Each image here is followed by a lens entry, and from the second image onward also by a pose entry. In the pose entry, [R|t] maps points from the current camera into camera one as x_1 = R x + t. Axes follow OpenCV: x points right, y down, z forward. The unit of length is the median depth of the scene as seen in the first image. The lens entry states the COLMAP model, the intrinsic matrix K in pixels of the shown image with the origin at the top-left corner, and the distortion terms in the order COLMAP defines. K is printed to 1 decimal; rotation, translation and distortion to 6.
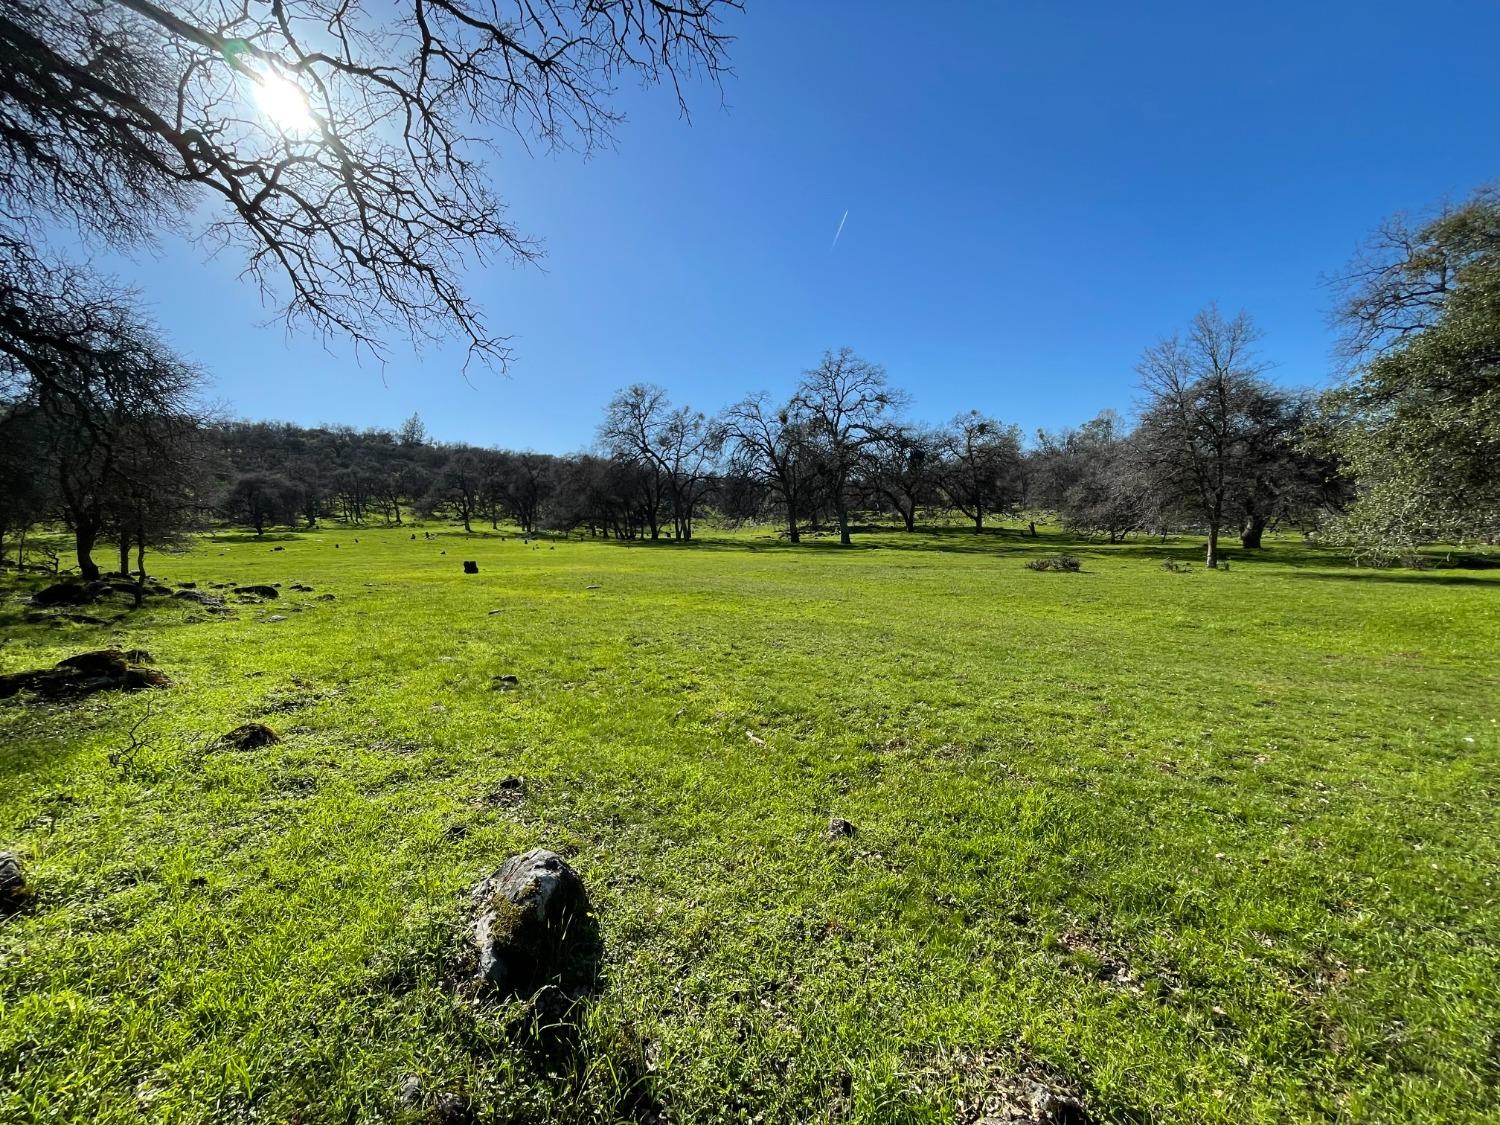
lens RADIAL K [[611.1, 0, 750.0], [0, 611.1, 562.5], [0, 0, 1]] dist [-0.001851, -0.000649]
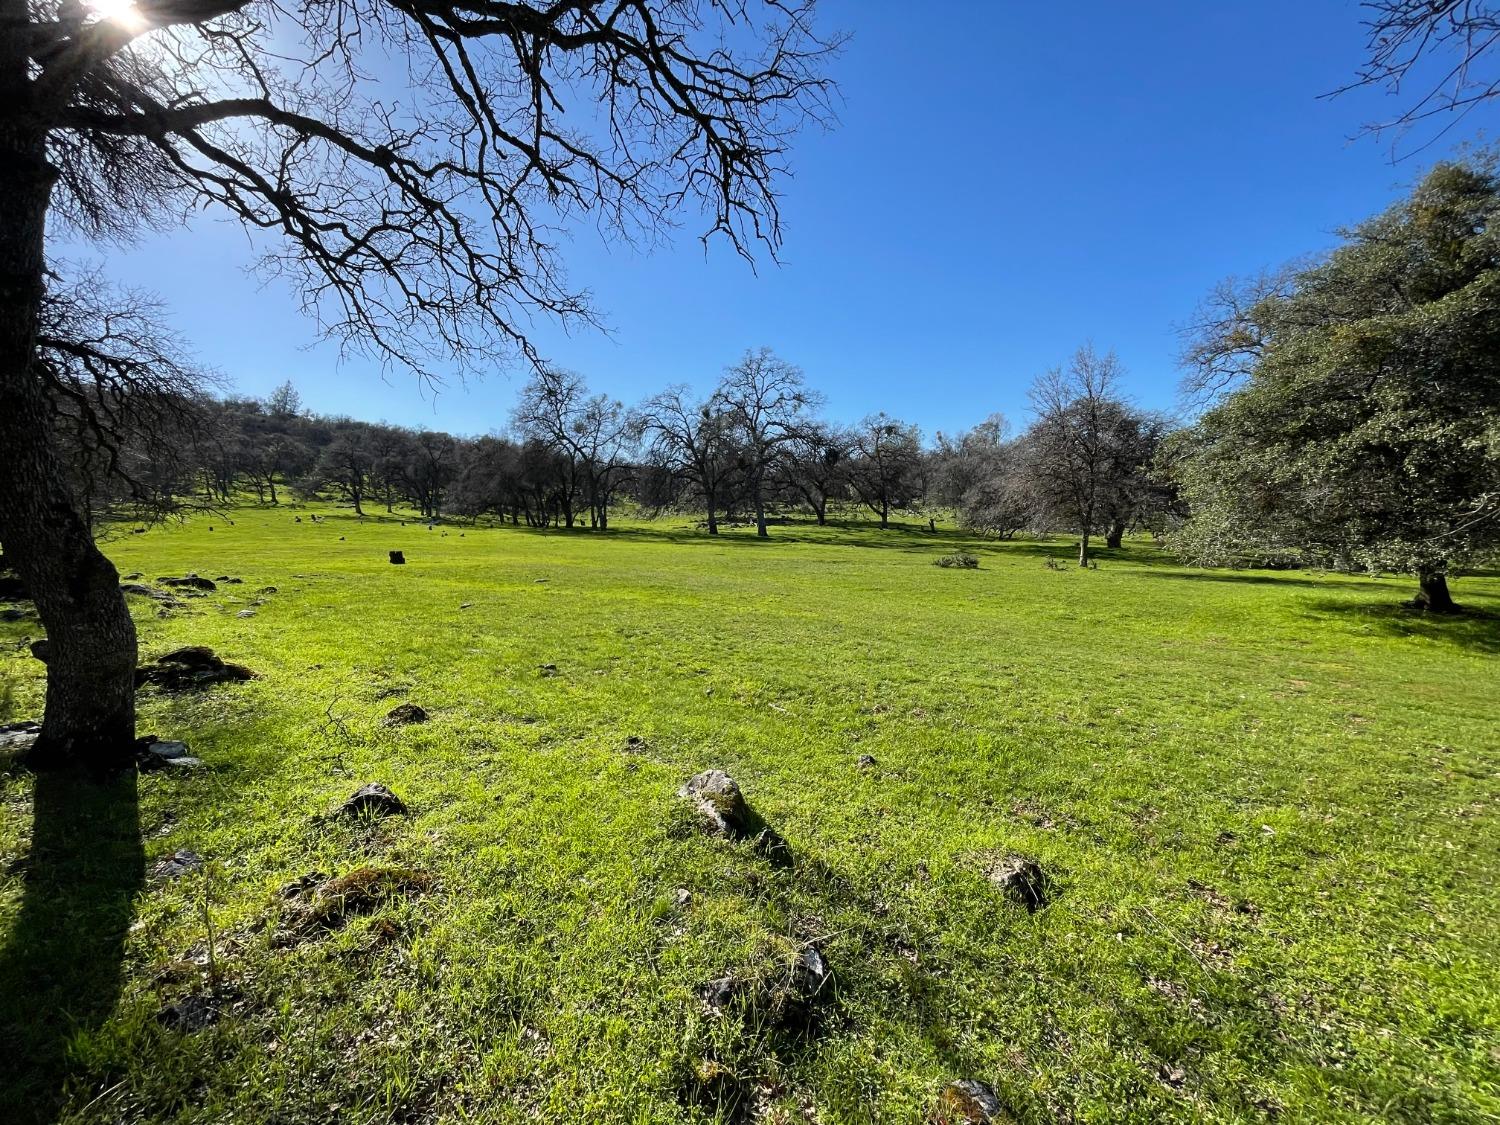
lens RADIAL K [[611.1, 0, 750.0], [0, 611.1, 562.5], [0, 0, 1]] dist [-0.001851, -0.000649]
pose [[0.988429, 0.010239, 0.151340, -0.022002], [-0.013165, 0.999745, 0.018348, -0.004577], [-0.151113, -0.020128, 0.988312, -0.025879]]
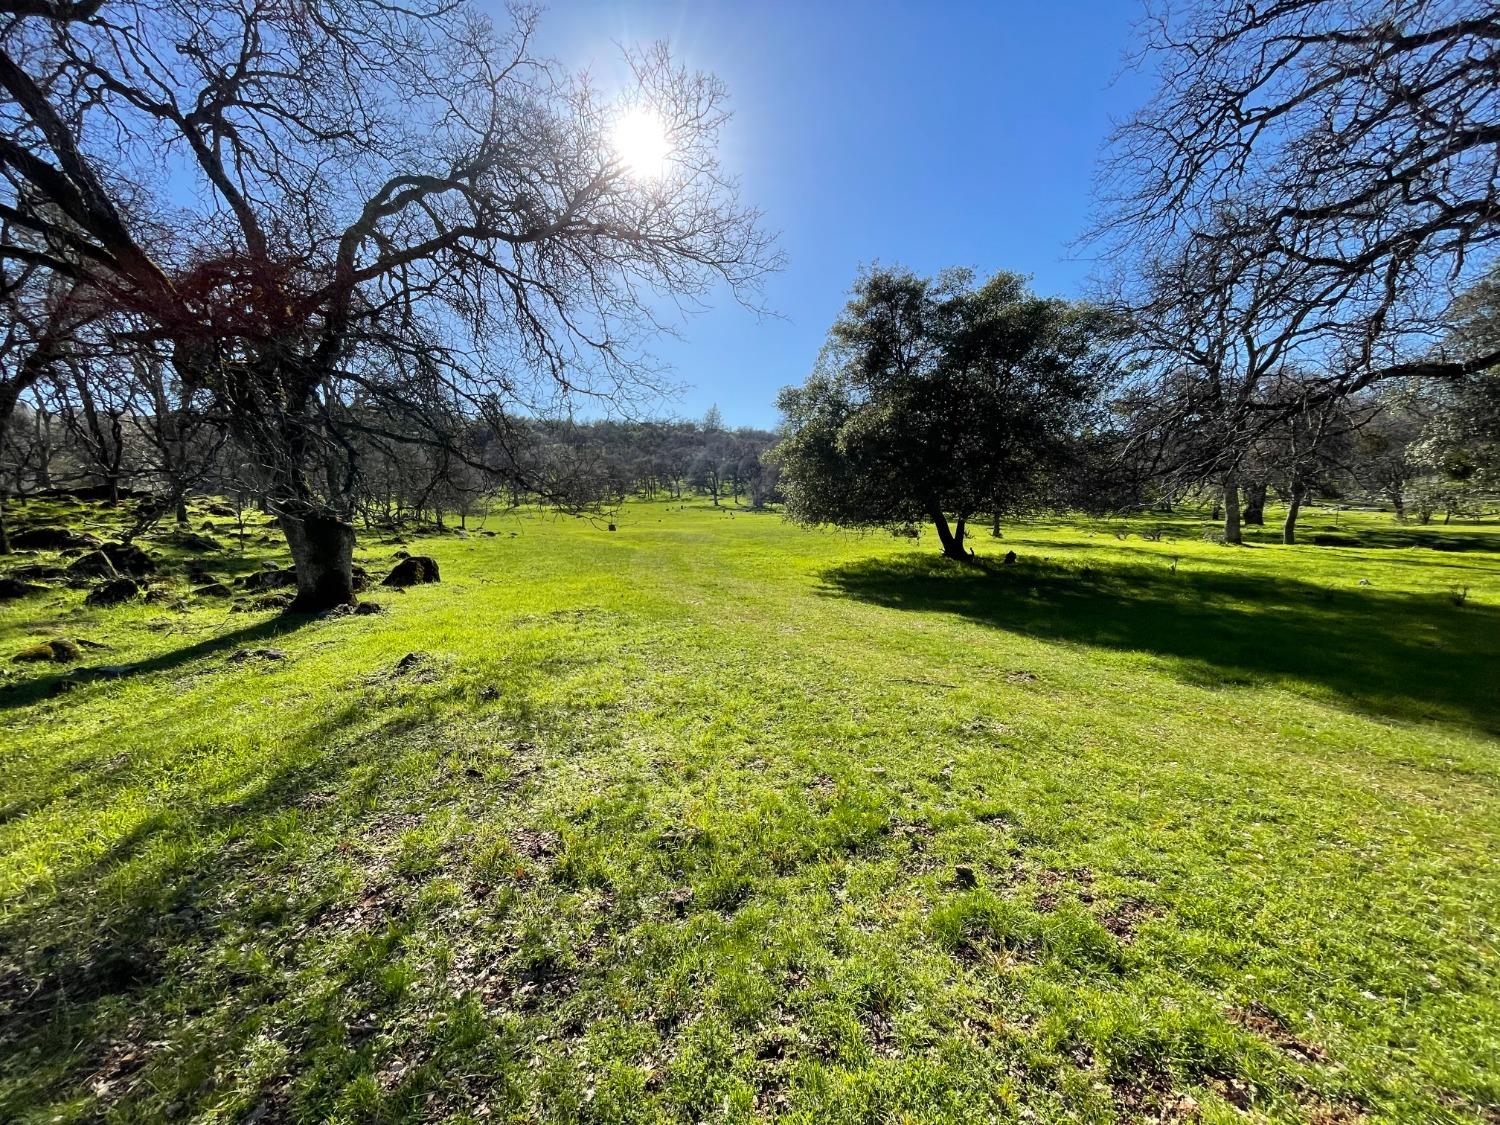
lens RADIAL K [[611.1, 0, 750.0], [0, 611.1, 562.5], [0, 0, 1]] dist [-0.001851, -0.000649]
pose [[0.891292, 0.041891, -0.451490, 0.339537], [-0.021133, 0.998479, 0.050925, 0.005132], [0.452936, -0.035848, 0.890822, -0.192960]]
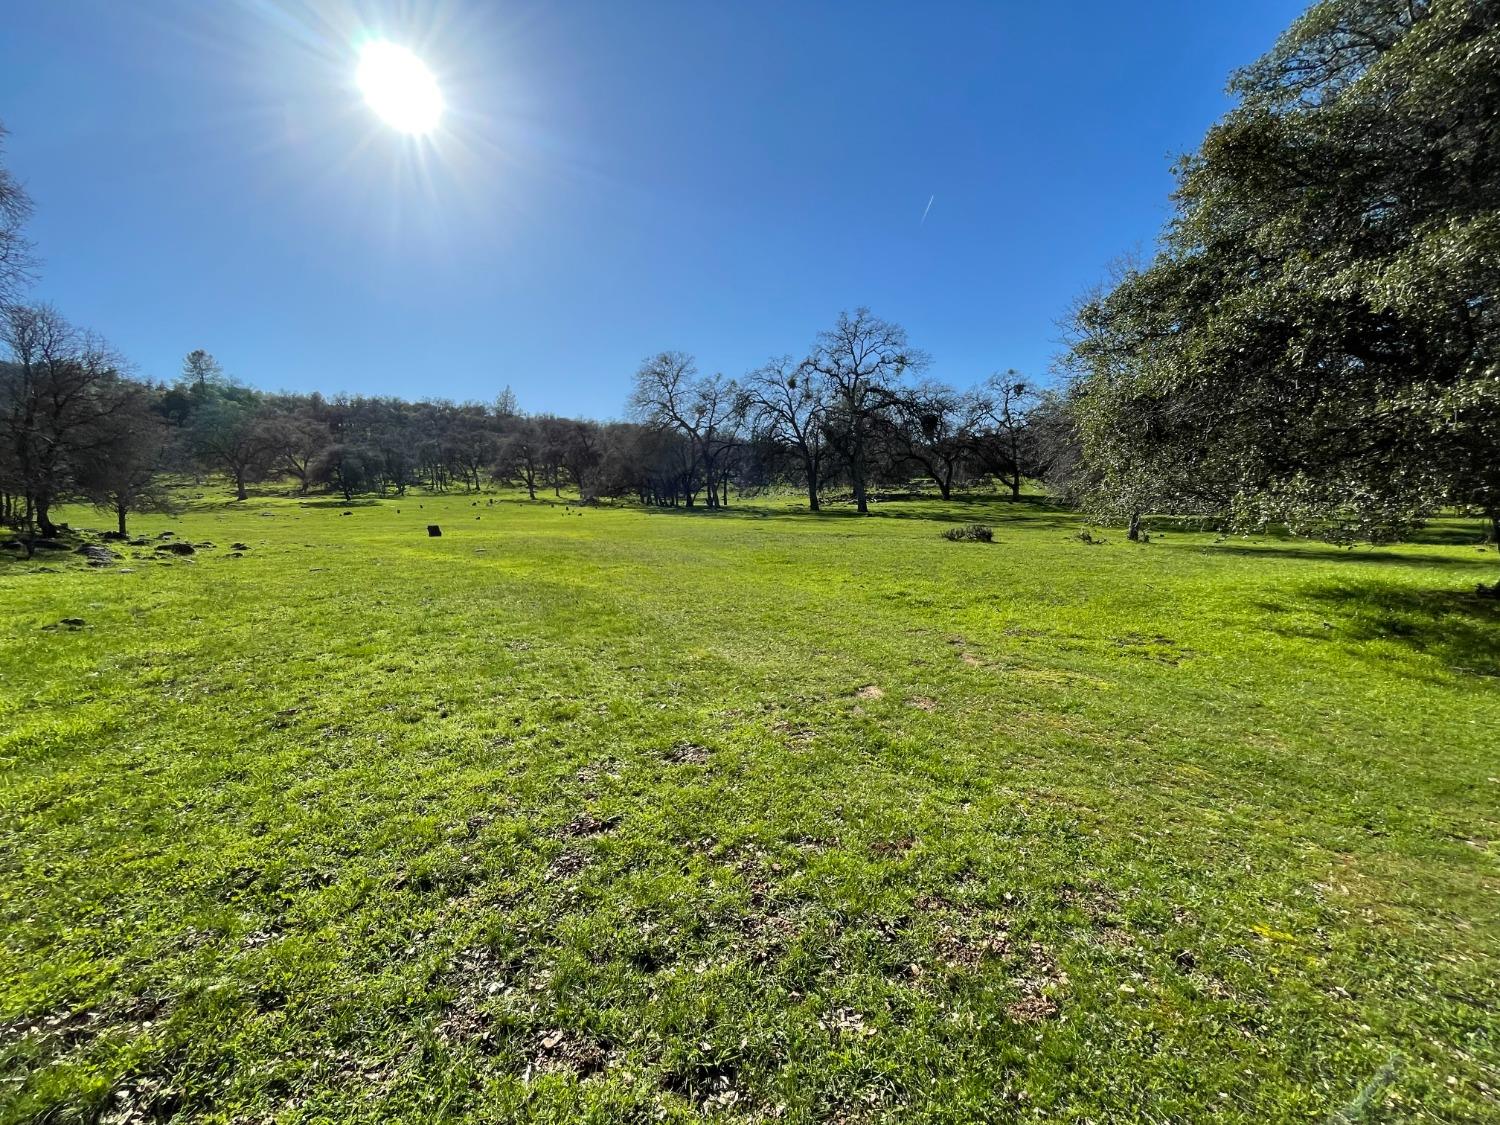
lens RADIAL K [[611.1, 0, 750.0], [0, 611.1, 562.5], [0, 0, 1]] dist [-0.001851, -0.000649]
pose [[0.989753, 0.017671, -0.141692, 0.120451], [-0.010290, 0.998560, 0.052656, 0.000401], [0.142418, -0.050659, 0.988509, 0.004509]]
